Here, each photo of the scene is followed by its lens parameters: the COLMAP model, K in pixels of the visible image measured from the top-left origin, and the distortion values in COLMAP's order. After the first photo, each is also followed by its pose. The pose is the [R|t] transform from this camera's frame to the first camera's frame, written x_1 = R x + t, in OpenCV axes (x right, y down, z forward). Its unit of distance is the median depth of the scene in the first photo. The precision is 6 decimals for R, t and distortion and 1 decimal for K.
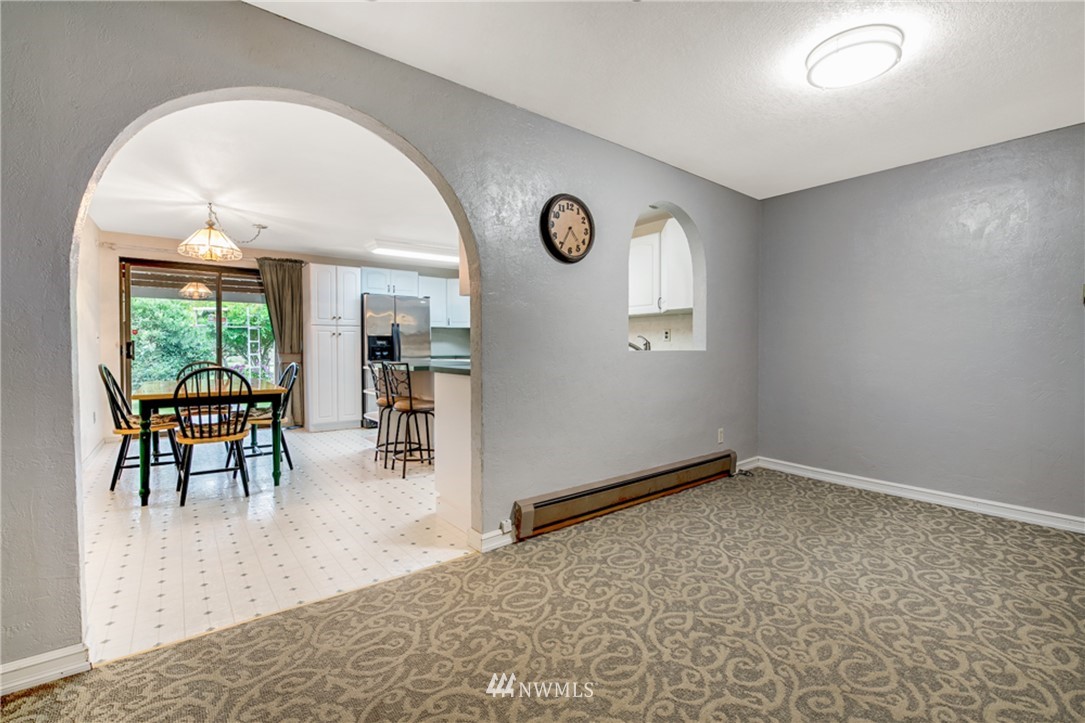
lens RADIAL K [[492.0, 0, 542.9], [0, 492.0, 357.4], [0, 0, 1]] dist [0.001383, 0.000033]
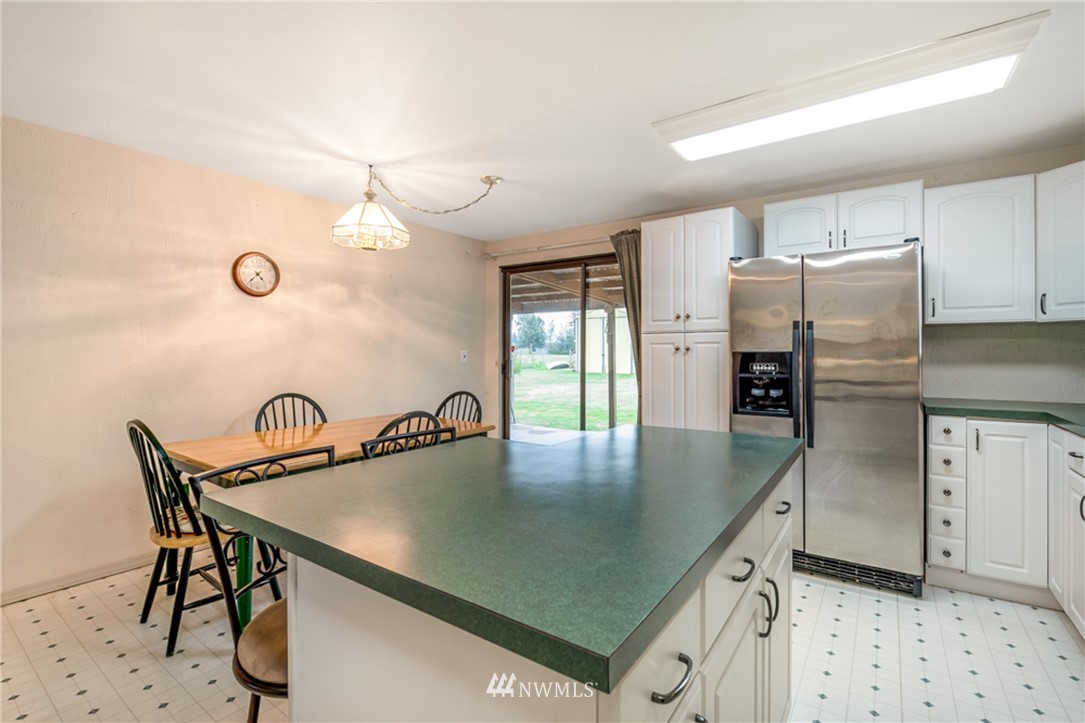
lens RADIAL K [[492.0, 0, 542.6], [0, 492.0, 350.7], [0, 0, 1]] dist [0.001383, 0.000033]
pose [[0.286147, 0.002964, -0.958181, 0.030963], [-0.021662, 0.999760, -0.003376, -0.040198], [0.957941, 0.021722, 0.286143, 0.709072]]
